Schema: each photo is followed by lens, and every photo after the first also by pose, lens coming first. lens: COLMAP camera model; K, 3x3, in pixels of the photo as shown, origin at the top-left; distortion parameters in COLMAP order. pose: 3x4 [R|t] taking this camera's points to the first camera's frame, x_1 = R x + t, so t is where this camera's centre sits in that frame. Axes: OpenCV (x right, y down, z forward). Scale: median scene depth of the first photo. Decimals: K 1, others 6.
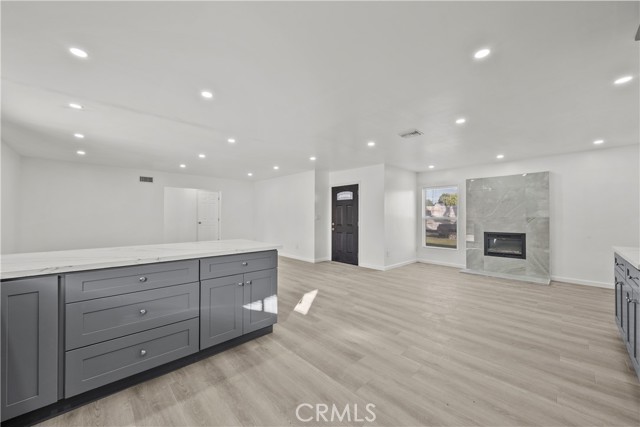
lens RADIAL K [[241.6, 0, 316.2], [0, 241.6, 215.9], [0, 0, 1]] dist [-0.003426, -0.000111]
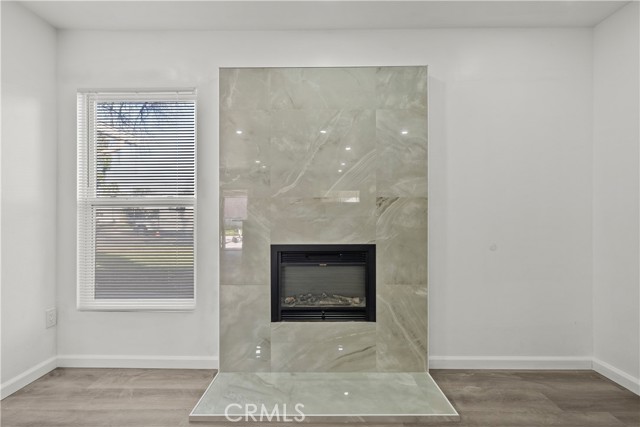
lens RADIAL K [[338.2, 0, 318.2], [0, 338.2, 218.1], [0, 0, 1]] dist [-0.005258, -0.000396]
pose [[0.684783, -0.002560, 0.728742, 0.465389], [-0.001358, 0.999988, 0.004789, 0.033105], [-0.728746, -0.004269, 0.684771, 0.727072]]
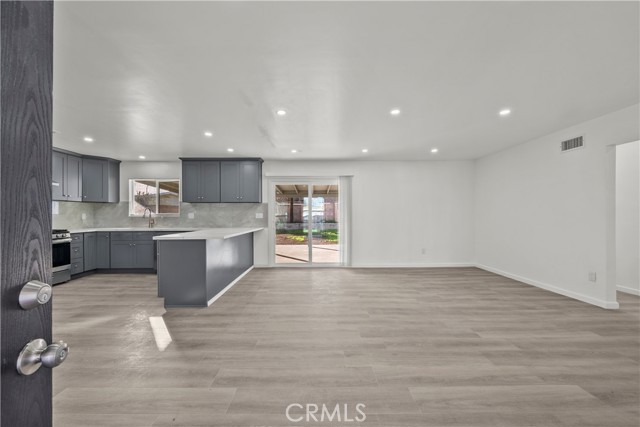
lens RADIAL K [[241.6, 0, 316.7], [0, 241.6, 214.5], [0, 0, 1]] dist [-0.003426, -0.000111]
pose [[-0.676954, 0.000200, -0.736025, 0.107212], [0.003725, 0.999988, -0.003154, 0.004944], [0.736016, -0.004877, -0.676947, 1.263115]]
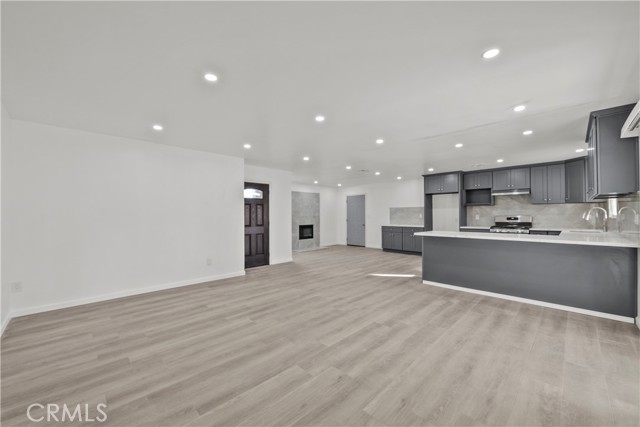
lens RADIAL K [[257.1, 0, 313.5], [0, 257.1, 213.8], [0, 0, 1]] dist [-0.002316, -0.001174]
pose [[-0.021916, 0.002652, 0.999756, -1.122106], [0.001327, 0.999996, -0.002624, -0.005713], [-0.999759, 0.001270, -0.021919, 1.030666]]
